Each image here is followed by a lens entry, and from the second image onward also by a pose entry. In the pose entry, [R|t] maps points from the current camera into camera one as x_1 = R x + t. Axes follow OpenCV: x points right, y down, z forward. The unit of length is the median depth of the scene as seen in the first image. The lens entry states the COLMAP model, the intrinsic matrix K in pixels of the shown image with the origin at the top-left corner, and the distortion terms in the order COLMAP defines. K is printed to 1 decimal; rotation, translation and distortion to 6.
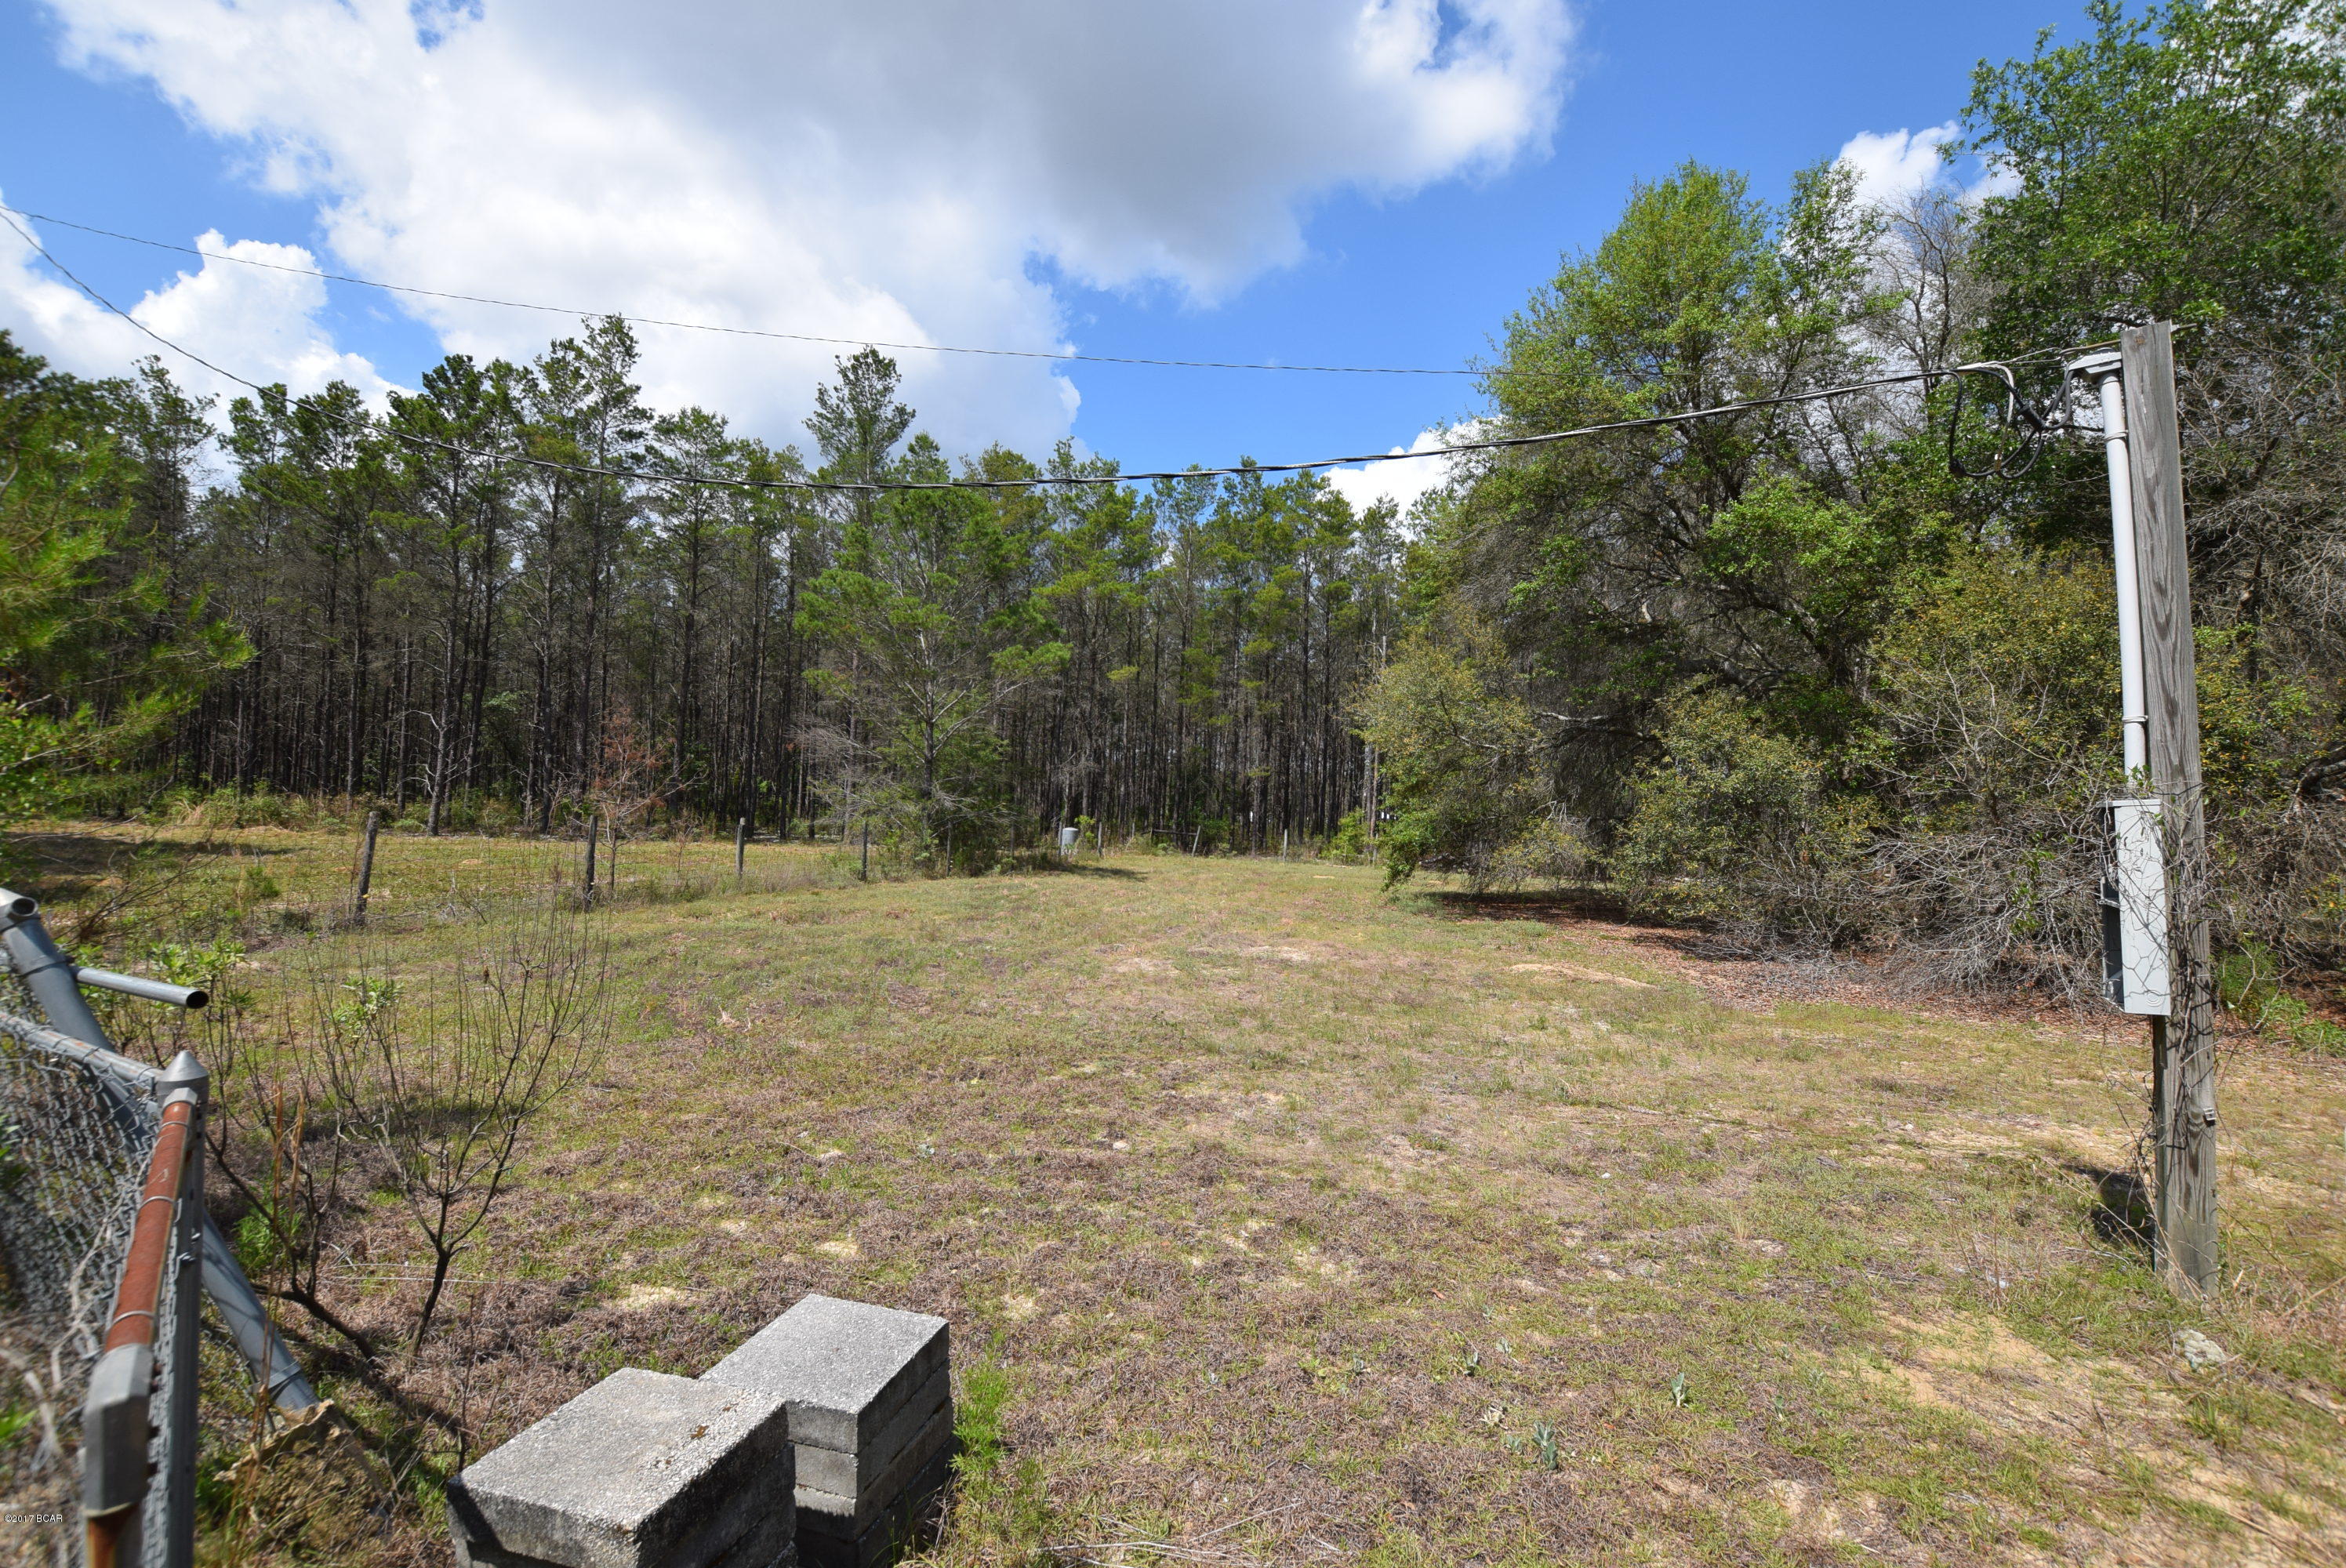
lens RADIAL K [[1017.0, 0, 1148.5], [0, 1017.0, 796.8], [0, 0, 1]] dist [0.001497, 0.000455]
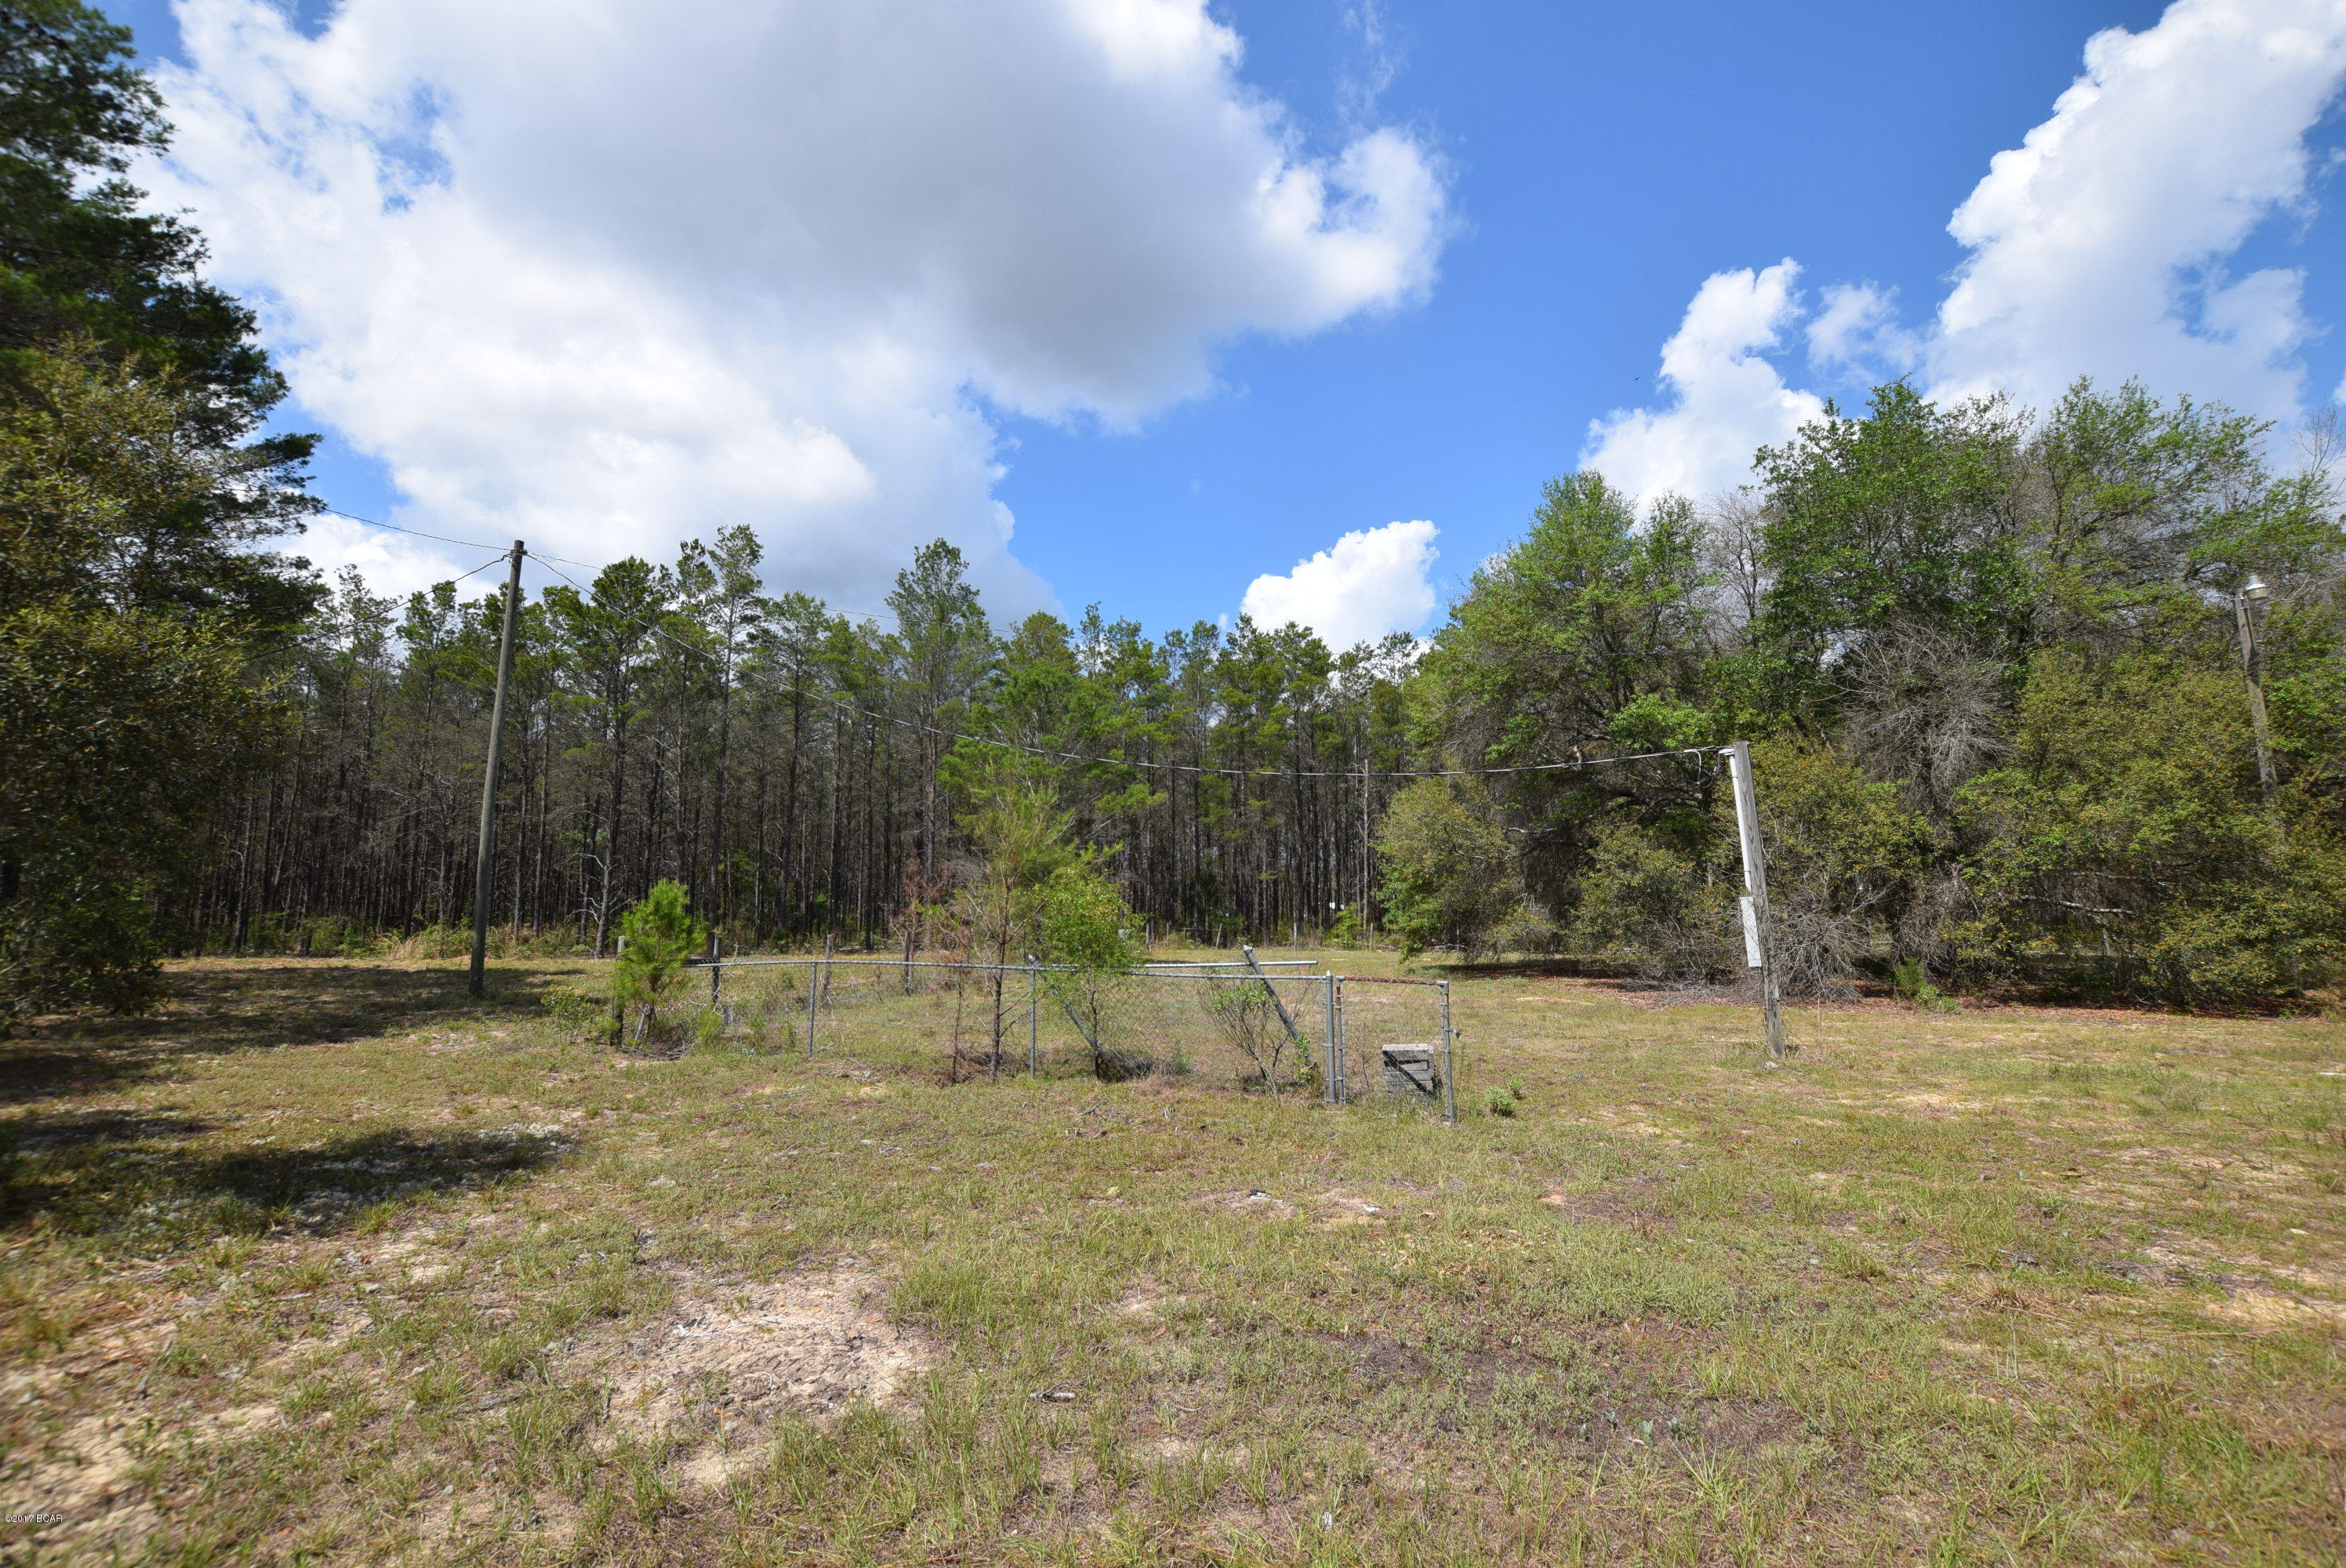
lens RADIAL K [[1032.3, 0, 1179.3], [0, 1032.3, 789.5], [0, 0, 1]] dist [-0.038975, 0.007149]
pose [[0.993527, -0.028993, 0.109830, -0.346589], [0.040157, 0.994092, -0.100836, -0.021455], [-0.106257, 0.104594, 0.988822, -0.576560]]
